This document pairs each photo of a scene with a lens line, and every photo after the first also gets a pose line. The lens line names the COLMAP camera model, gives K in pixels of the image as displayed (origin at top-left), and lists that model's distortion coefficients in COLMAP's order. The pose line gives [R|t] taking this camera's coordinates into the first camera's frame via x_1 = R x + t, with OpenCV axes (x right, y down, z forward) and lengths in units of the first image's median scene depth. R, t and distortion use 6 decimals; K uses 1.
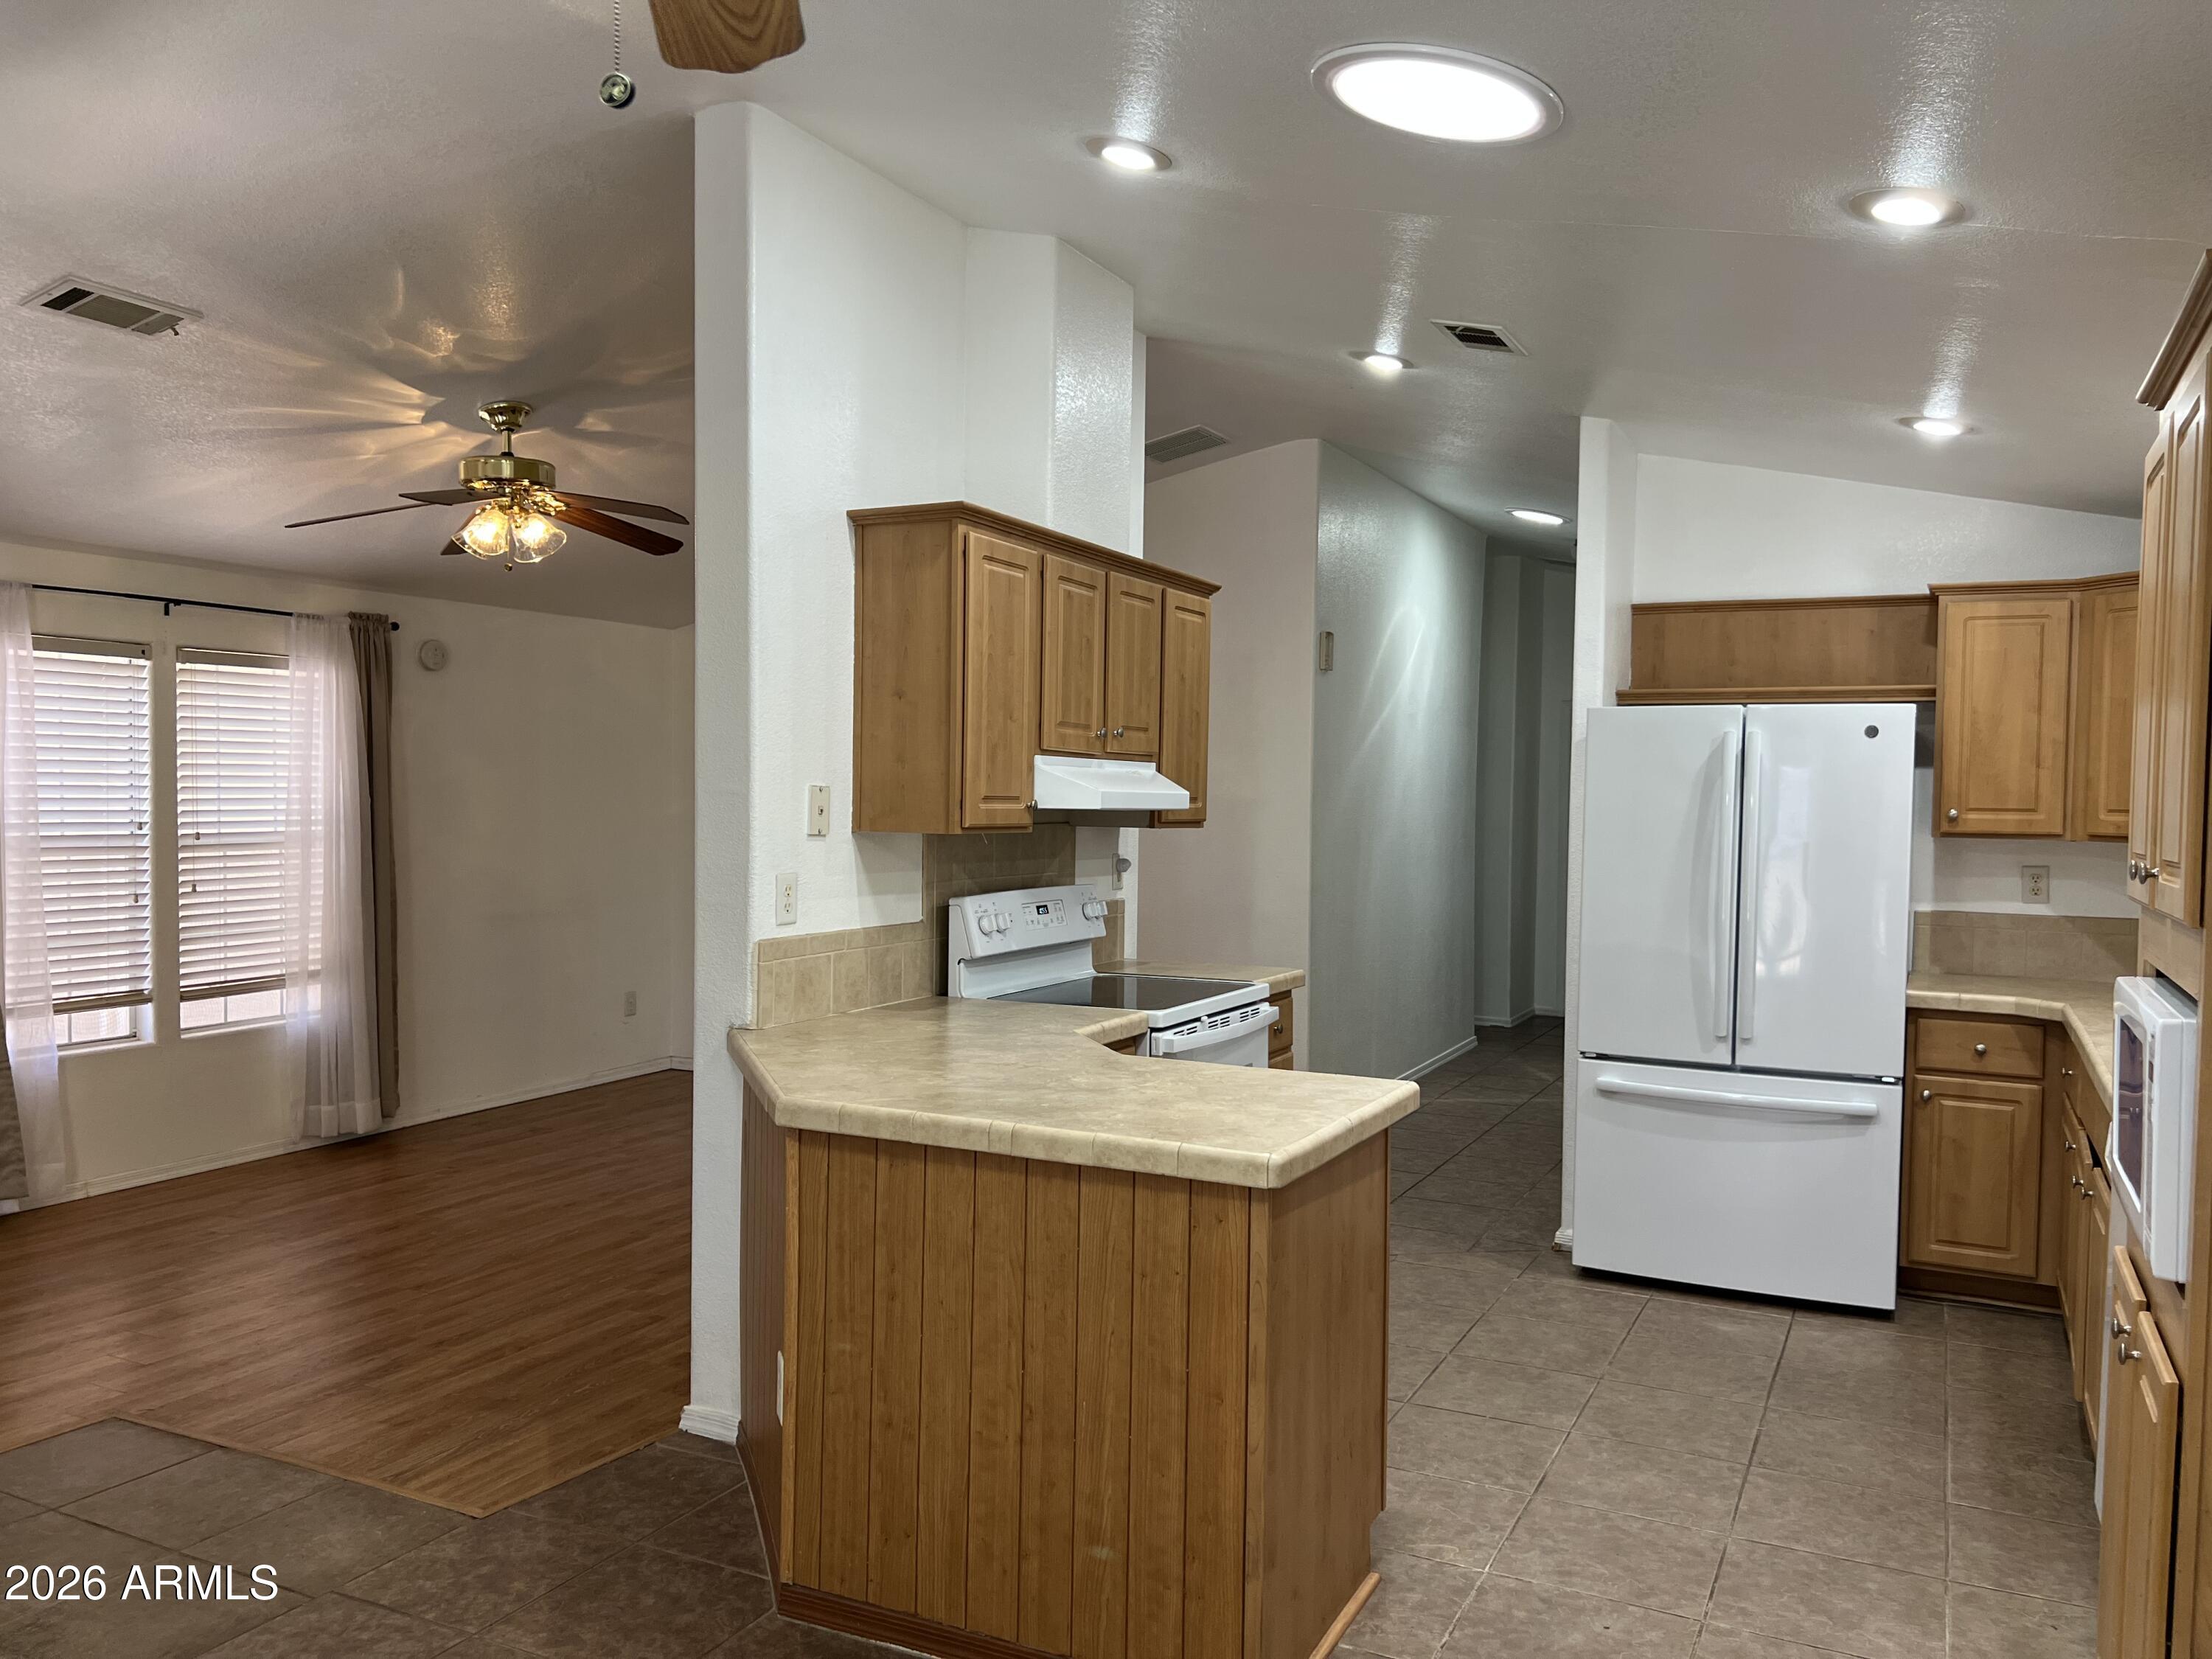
lens RADIAL K [[1676.2, 0, 1096.0], [0, 1676.2, 842.3], [0, 0, 1]] dist [0.082258, -0.103974]
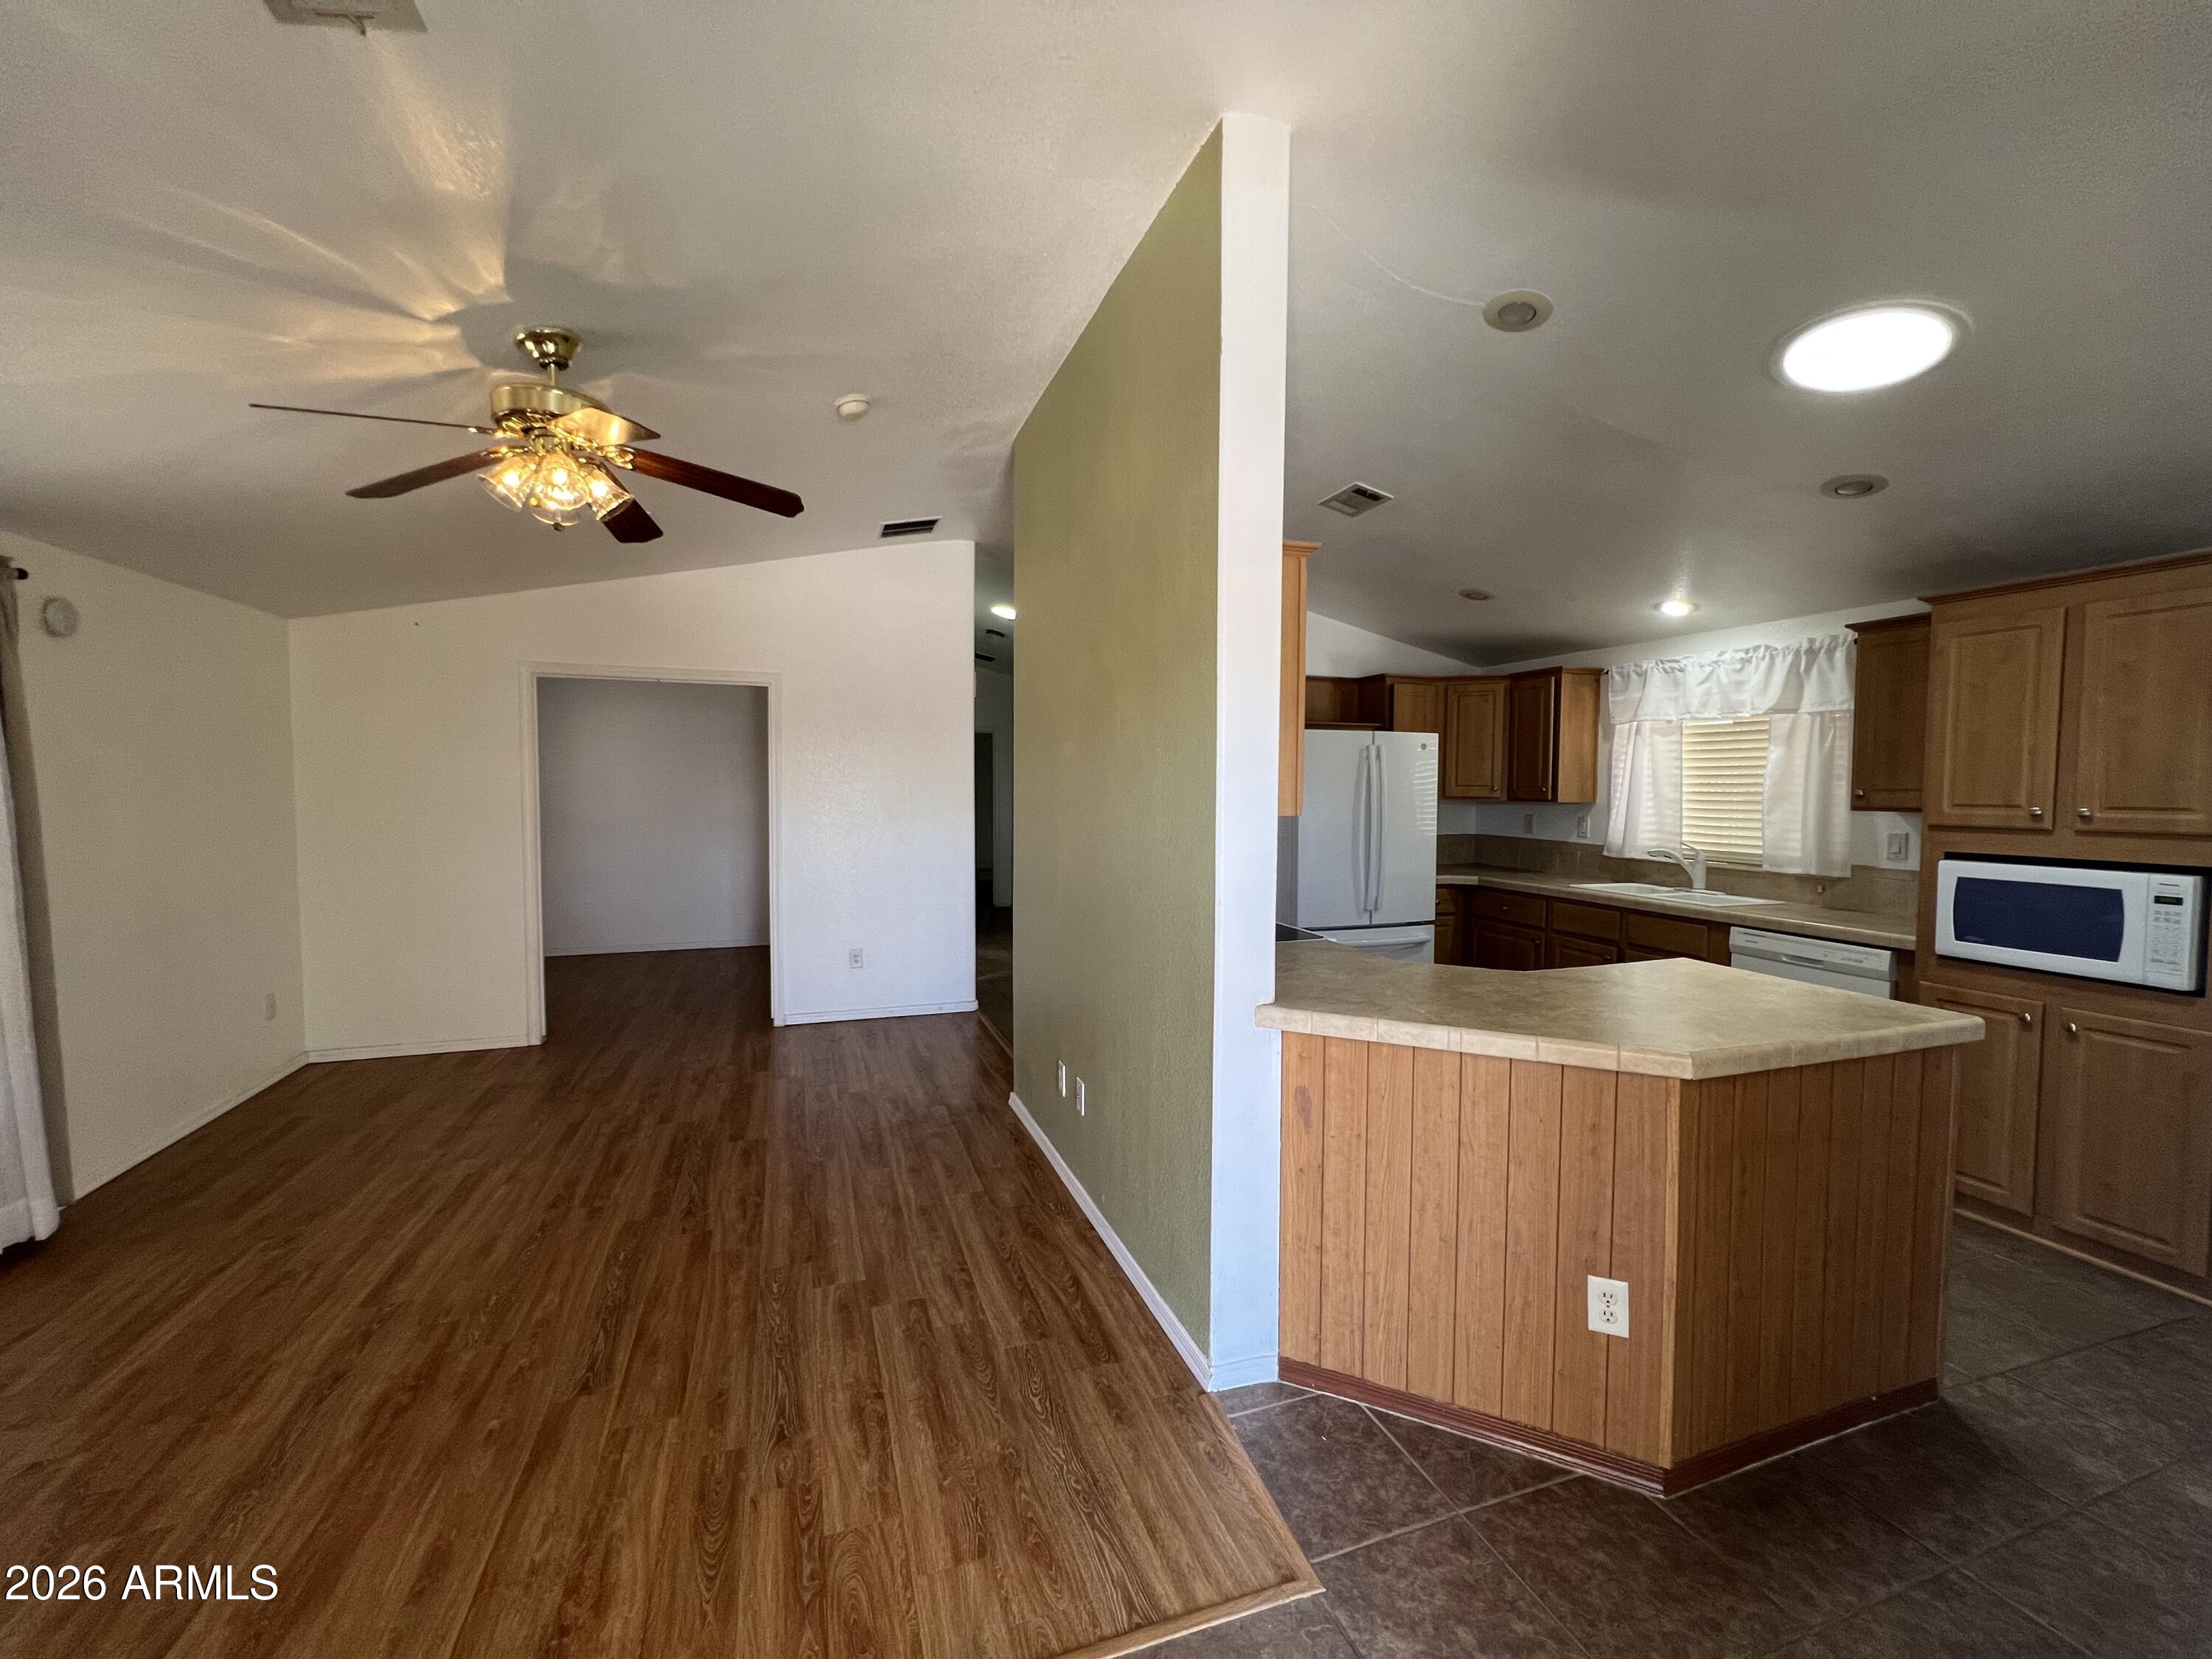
lens RADIAL K [[898.3, 0, 1106.0], [0, 898.3, 829.5], [0, 0, 1]] dist [-0.003021, -0.000281]
pose [[0.692387, -0.048434, 0.719899, -0.581667], [0.028296, 0.998800, 0.039984, -0.022372], [-0.720971, -0.007315, 0.692927, 0.573771]]
